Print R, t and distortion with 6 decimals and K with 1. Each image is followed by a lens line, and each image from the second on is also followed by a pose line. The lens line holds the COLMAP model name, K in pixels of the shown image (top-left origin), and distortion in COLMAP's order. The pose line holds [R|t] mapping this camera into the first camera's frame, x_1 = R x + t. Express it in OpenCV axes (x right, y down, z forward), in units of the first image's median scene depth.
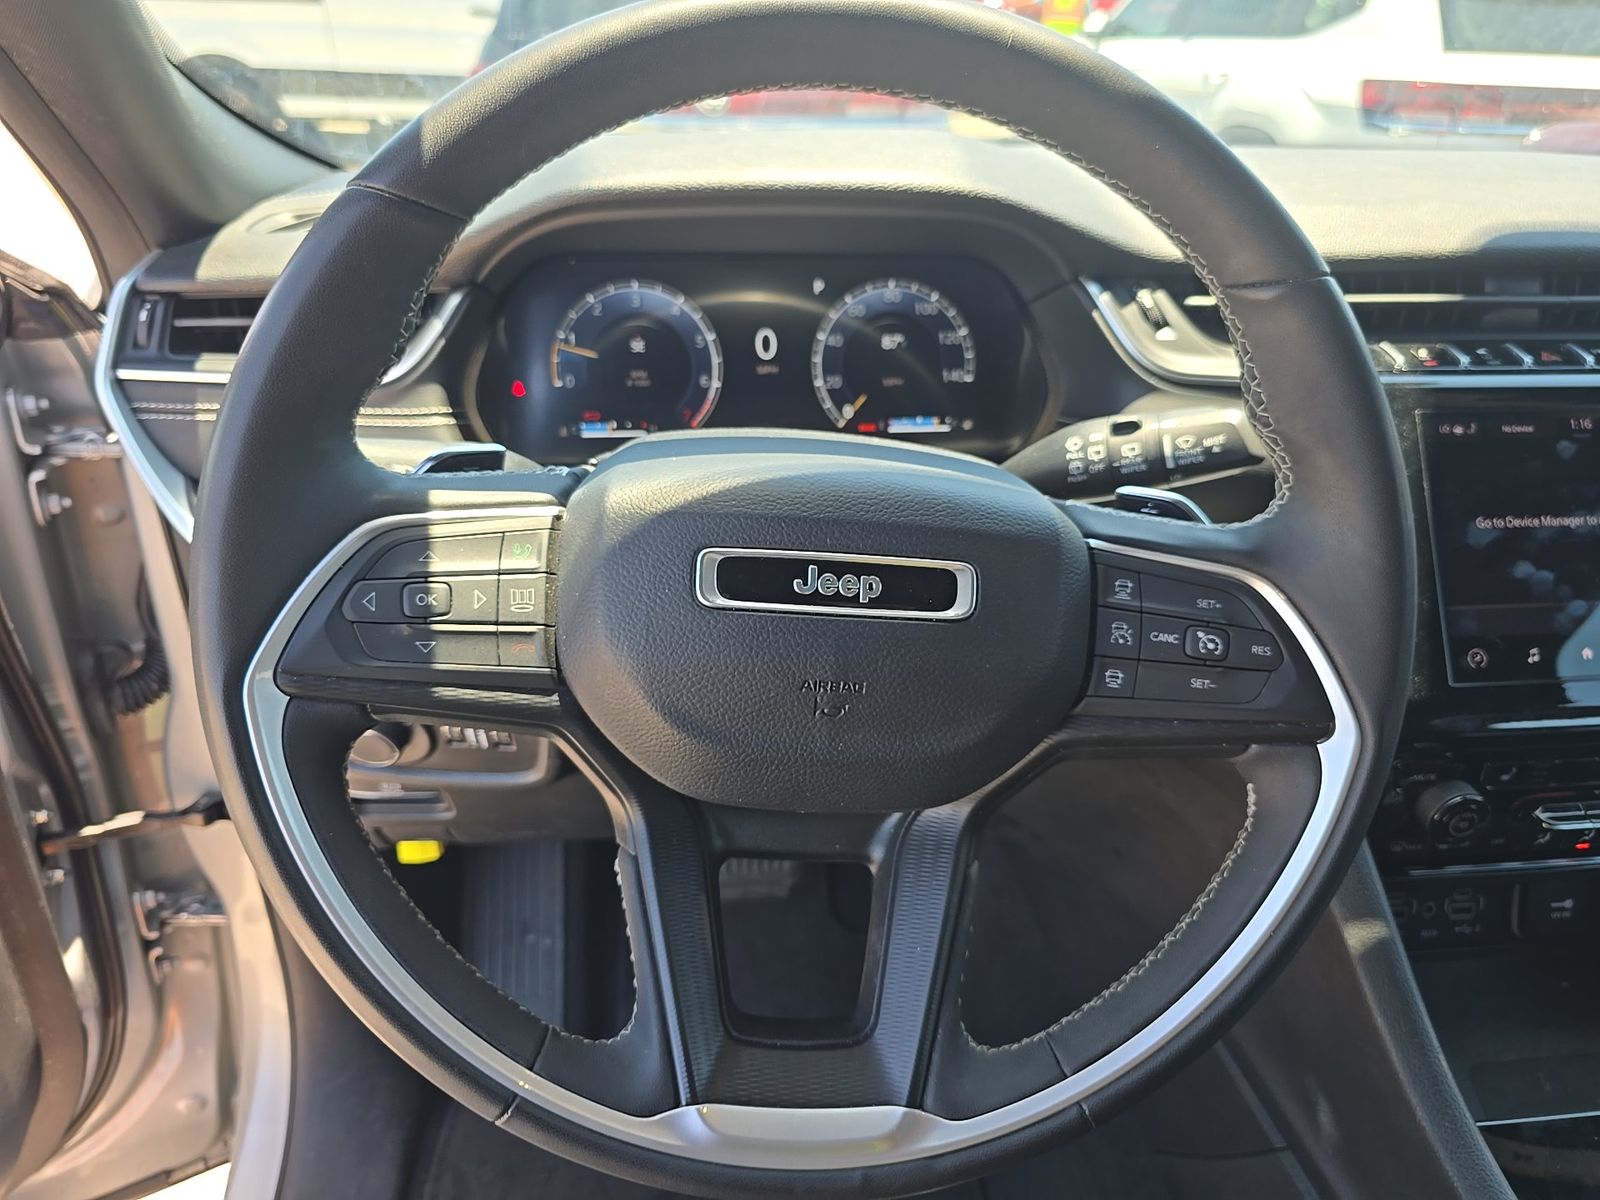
lens RADIAL K [[1059.6, 0, 784.0], [0, 1059.6, 593.9], [0, 0, 1]] dist [0.017020, -0.037308]
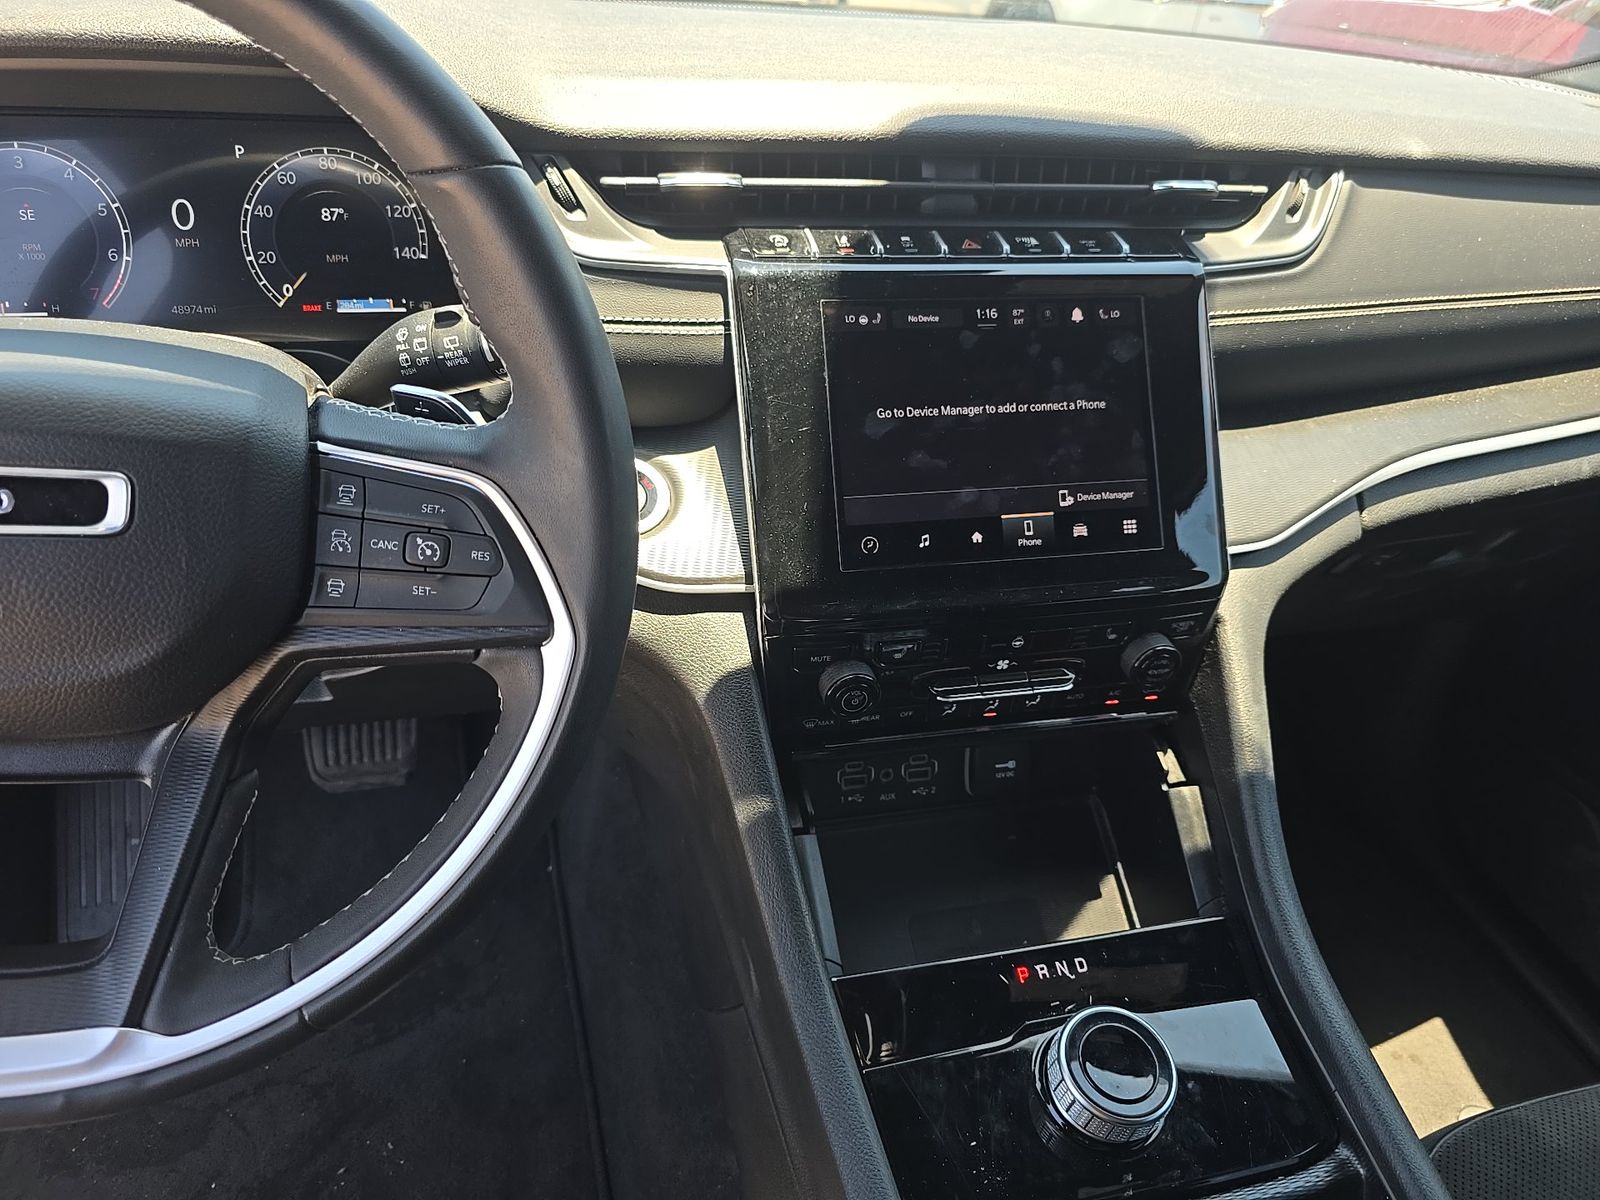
lens RADIAL K [[1059.6, 0, 734.0], [0, 1059.6, 593.5], [0, 0, 1]] dist [0.017020, -0.037308]
pose [[0.987290, -0.031659, 0.155742, 0.375711], [0.012874, 0.992669, 0.120175, -0.019587], [-0.158405, -0.116643, 0.980460, -0.006409]]
